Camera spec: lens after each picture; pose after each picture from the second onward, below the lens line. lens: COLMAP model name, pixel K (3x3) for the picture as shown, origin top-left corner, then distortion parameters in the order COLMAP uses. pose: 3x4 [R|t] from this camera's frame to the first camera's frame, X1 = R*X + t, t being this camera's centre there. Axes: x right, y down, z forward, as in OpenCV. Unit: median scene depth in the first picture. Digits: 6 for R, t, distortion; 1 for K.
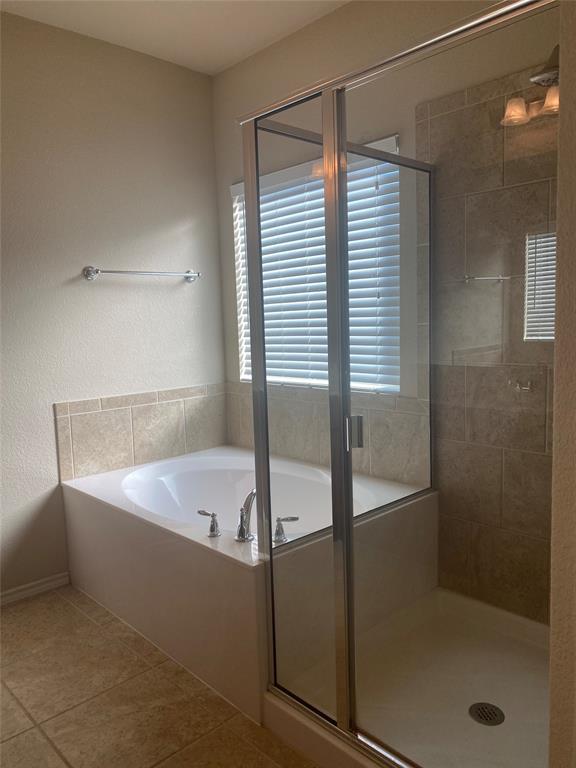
lens RADIAL K [[580.7, 0, 289.2], [0, 580.7, 381.9], [0, 0, 1]] dist [0.033013, -0.037252]
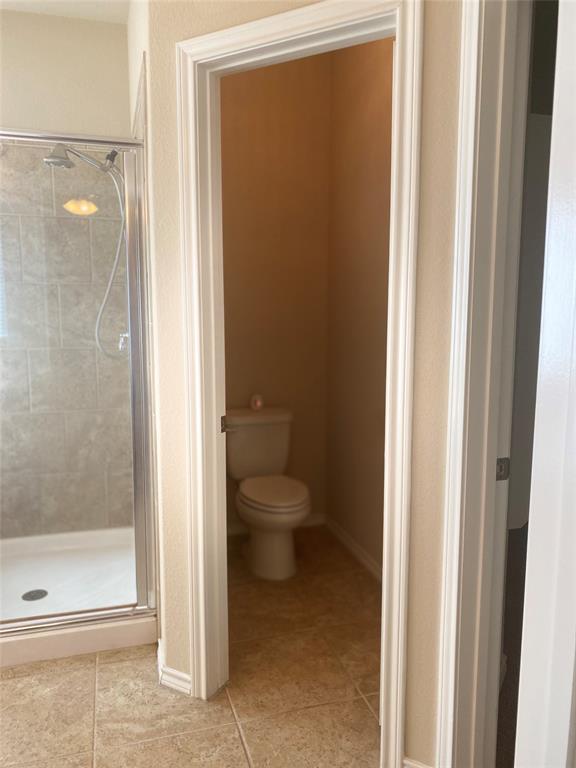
lens RADIAL K [[580.7, 0, 285.7], [0, 580.7, 386.6], [0, 0, 1]] dist [0.033013, -0.037252]
pose [[0.457324, -0.085342, 0.885196, -0.383841], [0.085558, 0.994990, 0.051726, 0.031961], [-0.885175, 0.052080, 0.462334, -0.137188]]
